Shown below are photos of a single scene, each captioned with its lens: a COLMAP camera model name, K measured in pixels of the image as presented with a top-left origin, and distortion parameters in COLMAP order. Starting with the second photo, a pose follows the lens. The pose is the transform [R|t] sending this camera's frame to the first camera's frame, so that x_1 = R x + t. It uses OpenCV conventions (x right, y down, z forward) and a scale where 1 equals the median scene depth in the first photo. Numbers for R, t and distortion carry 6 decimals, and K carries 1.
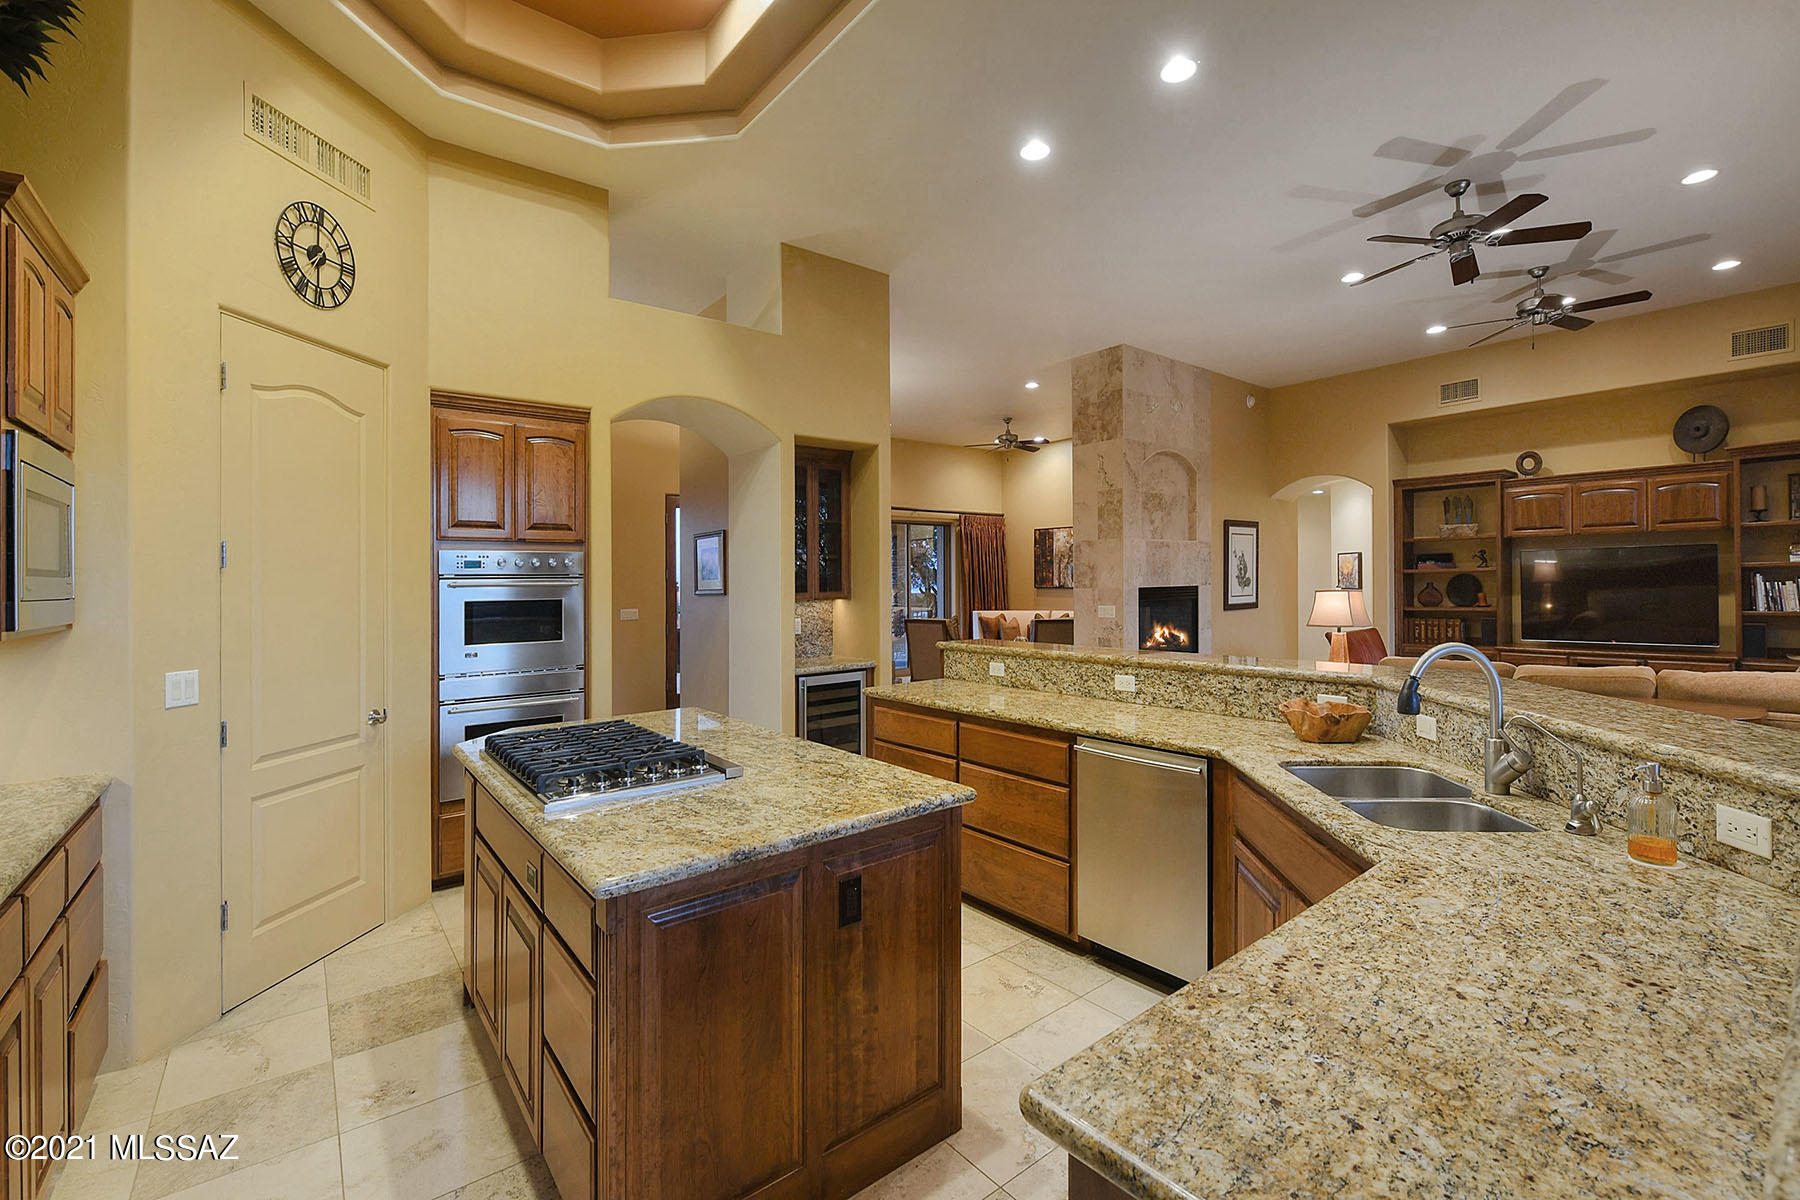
lens RADIAL K [[708.3, 0, 892.4], [0, 708.3, 590.1], [0, 0, 1]] dist [-0.013115, -0.001359]
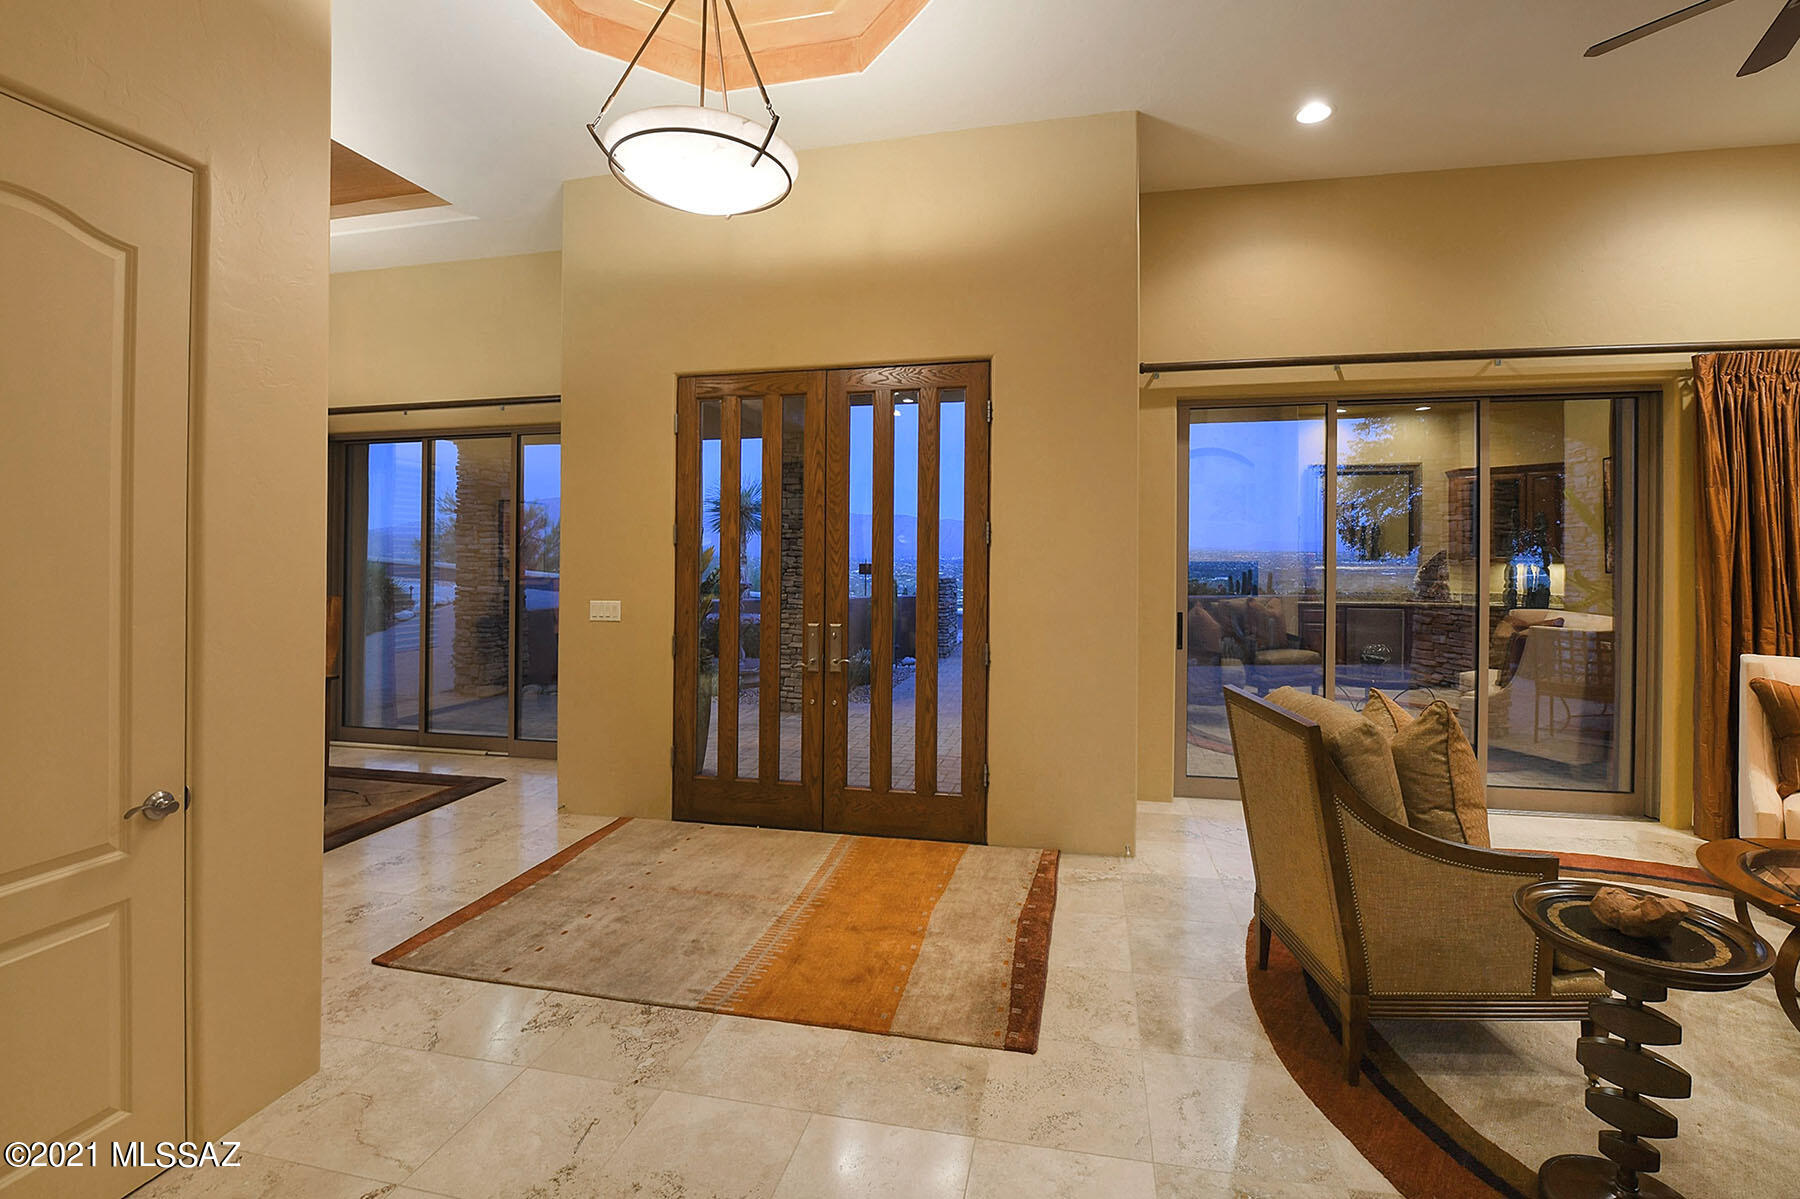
lens RADIAL K [[757.8, 0, 939.6], [0, 757.8, 530.7], [0, 0, 1]] dist [-0.017556, -0.000738]
pose [[0.661245, -0.006664, -0.750140, 0.221053], [-0.017209, 0.999563, -0.024049, -0.016796], [0.749972, 0.028812, 0.660842, 0.918096]]
